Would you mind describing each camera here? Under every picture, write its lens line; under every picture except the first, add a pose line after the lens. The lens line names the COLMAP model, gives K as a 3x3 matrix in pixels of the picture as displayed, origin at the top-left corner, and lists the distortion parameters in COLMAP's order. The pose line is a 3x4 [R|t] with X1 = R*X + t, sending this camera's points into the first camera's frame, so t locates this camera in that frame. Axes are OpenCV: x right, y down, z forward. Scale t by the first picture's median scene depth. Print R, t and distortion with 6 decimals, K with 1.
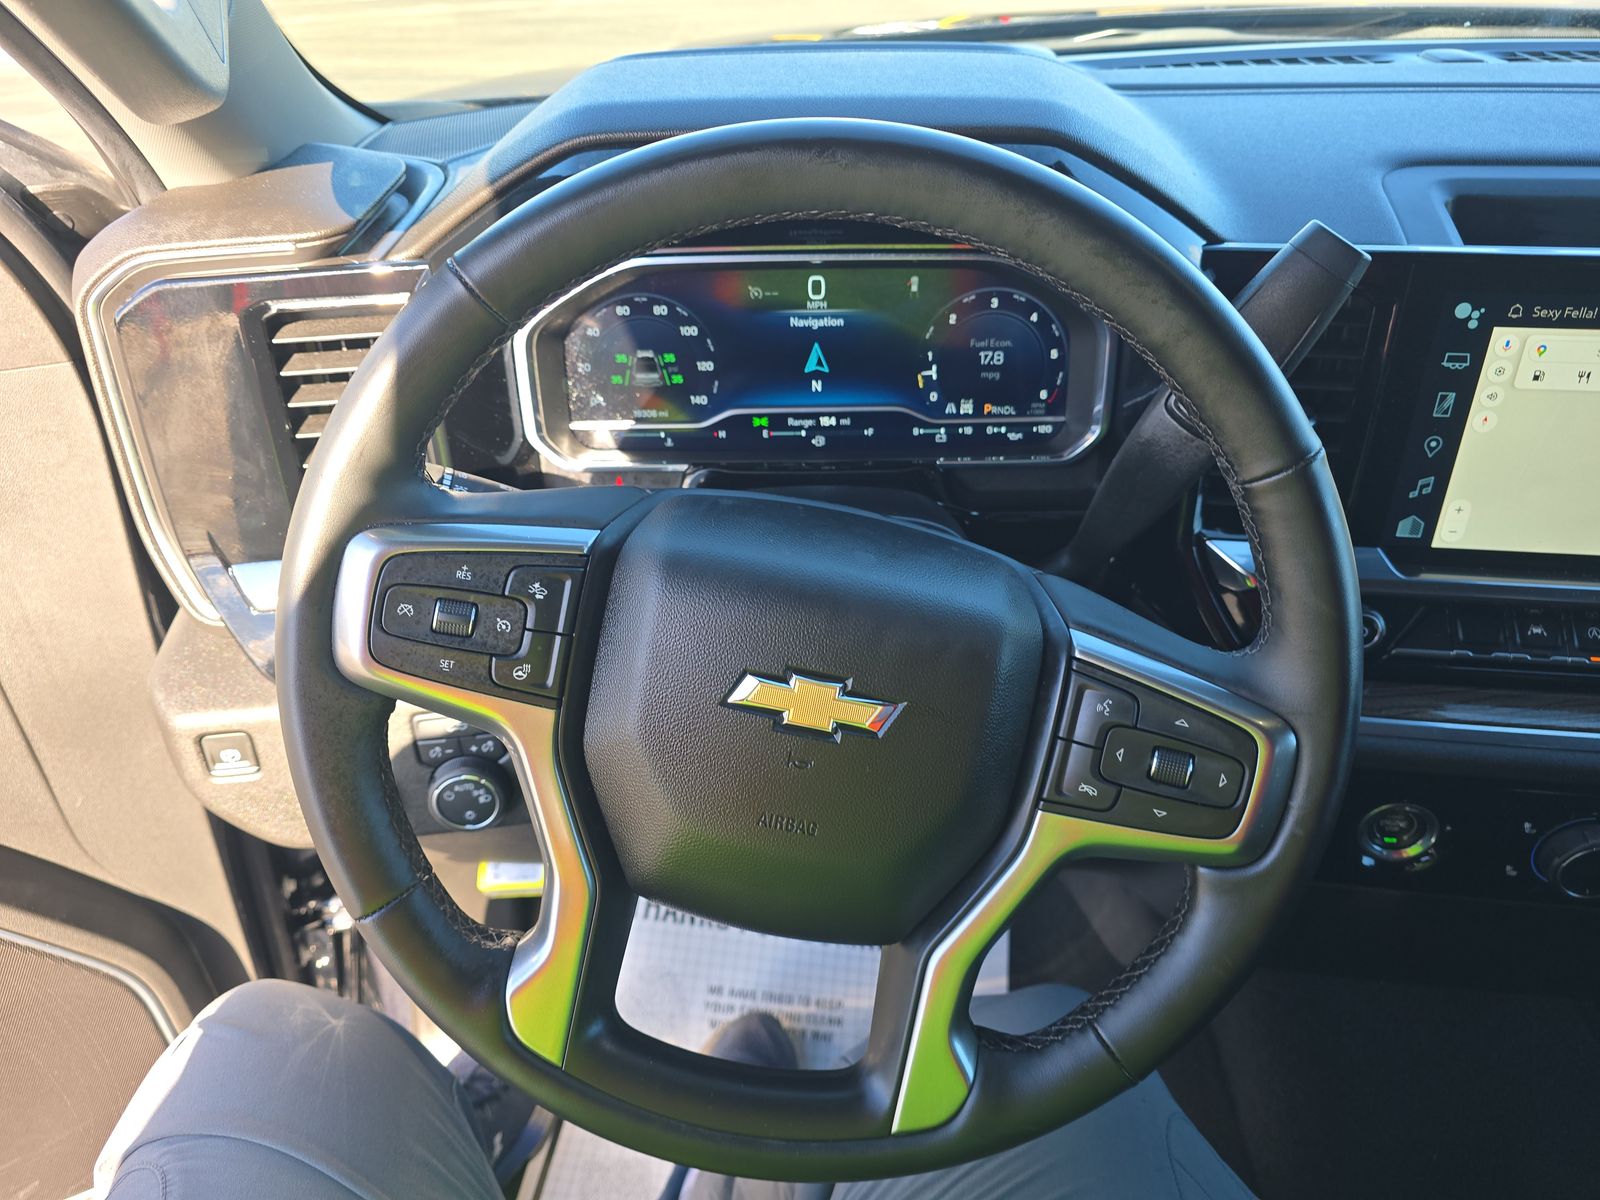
lens RADIAL K [[1067.2, 0, 802.9], [0, 1067.2, 590.9], [0, 0, 1]] dist [-0.010012, 0.003475]
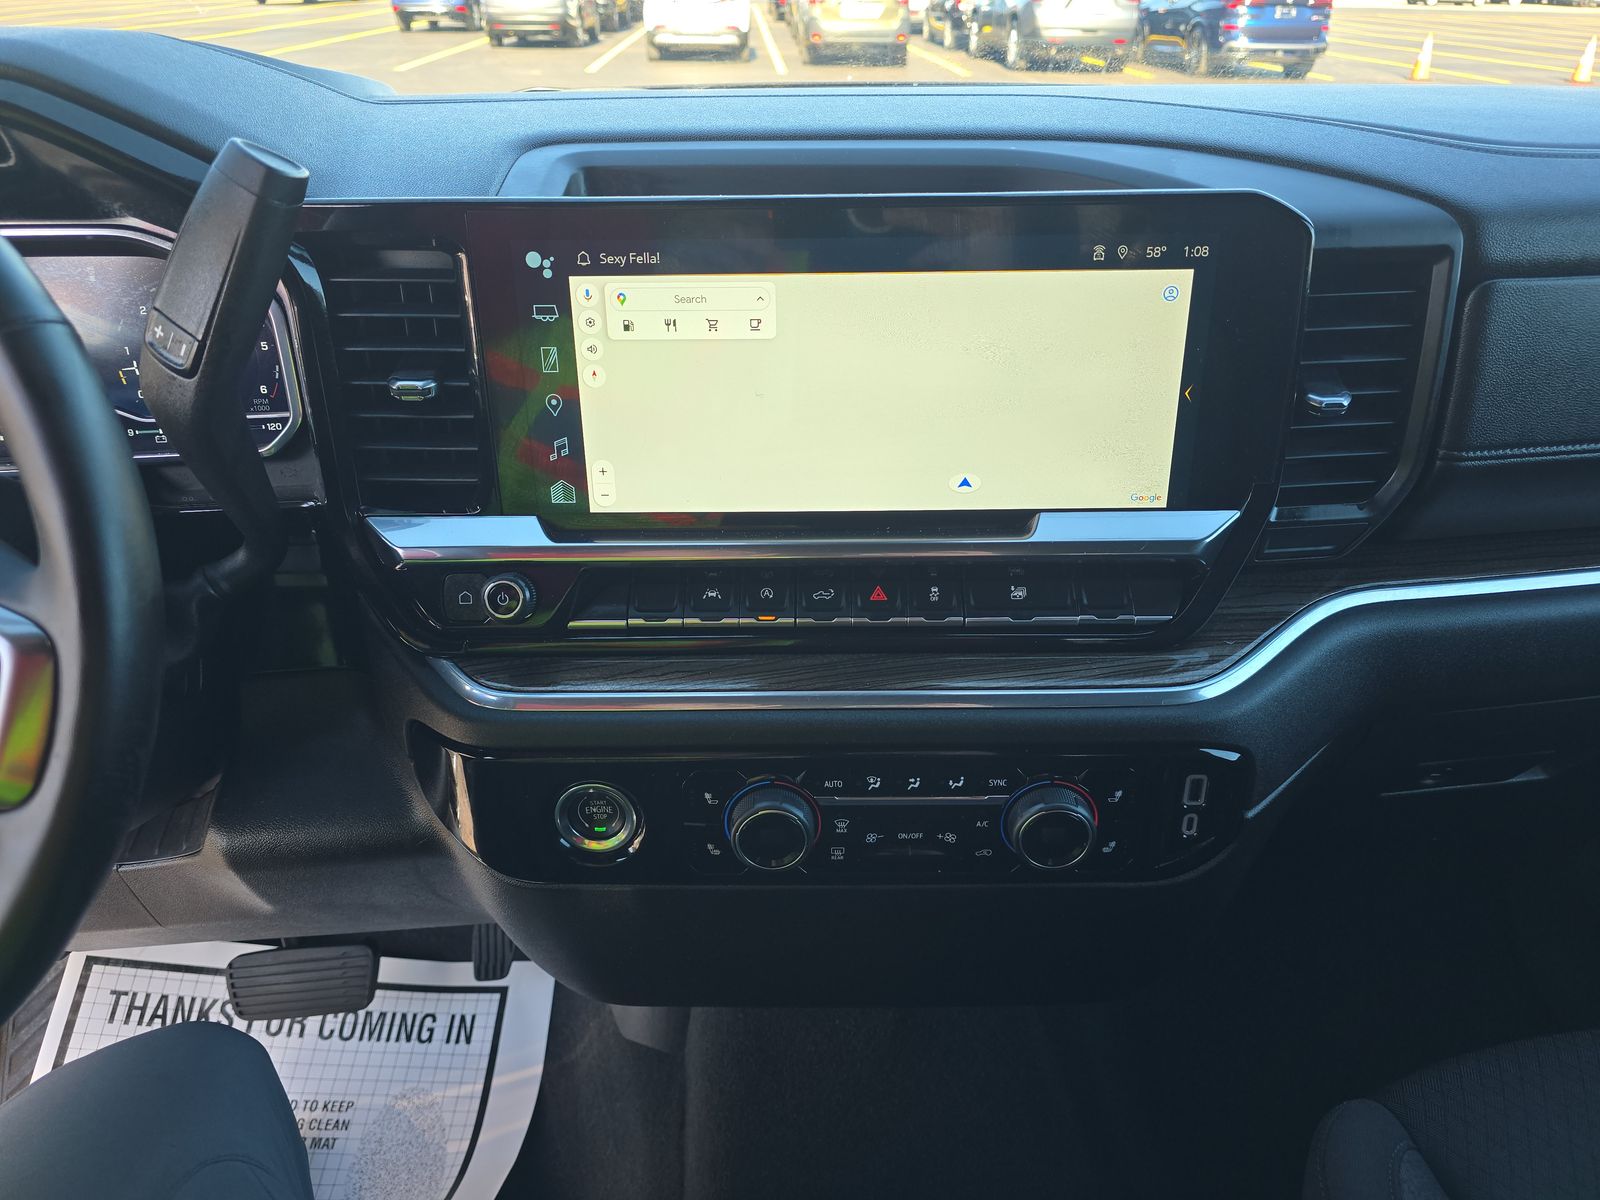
lens RADIAL K [[1067.2, 0, 797.3], [0, 1067.2, 613.9], [0, 0, 1]] dist [-0.010012, 0.003475]
pose [[0.992423, -0.048358, 0.112950, 0.708991], [0.059087, 0.993849, -0.093658, 0.163034], [-0.107726, 0.099623, 0.989177, 0.028270]]
